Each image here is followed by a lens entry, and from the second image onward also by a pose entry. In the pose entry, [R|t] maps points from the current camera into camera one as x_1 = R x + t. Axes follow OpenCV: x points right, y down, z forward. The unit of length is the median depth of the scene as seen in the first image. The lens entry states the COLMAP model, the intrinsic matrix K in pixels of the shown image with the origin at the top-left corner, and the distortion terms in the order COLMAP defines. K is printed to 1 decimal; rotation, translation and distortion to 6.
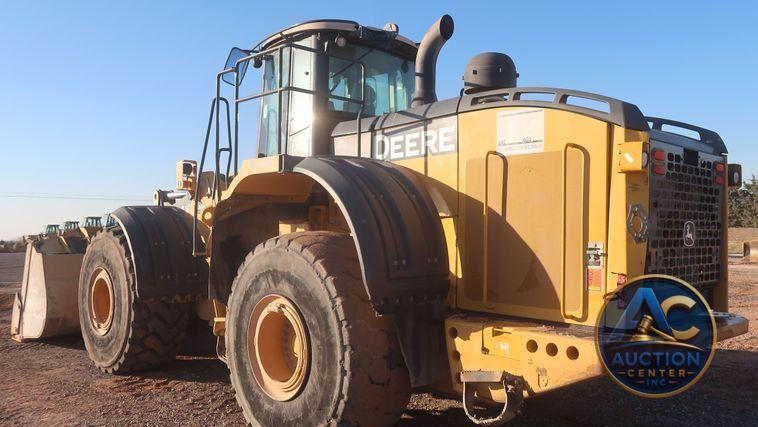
lens RADIAL K [[591.7, 0, 379.0], [0, 591.7, 213.5], [0, 0, 1]] dist [-0.060822, 0.000554]
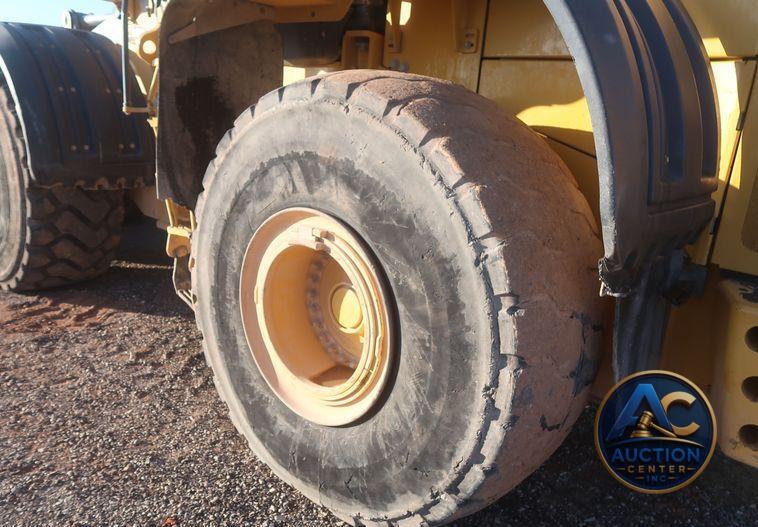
lens RADIAL K [[582.7, 0, 379.1], [0, 582.7, 280.3], [0, 0, 1]] dist [-0.027576, 0.004689]
pose [[0.994350, 0.046536, 0.095408, -0.159431], [-0.074003, 0.948263, 0.308742, 0.046425], [-0.076104, -0.314058, 0.946349, 0.544418]]
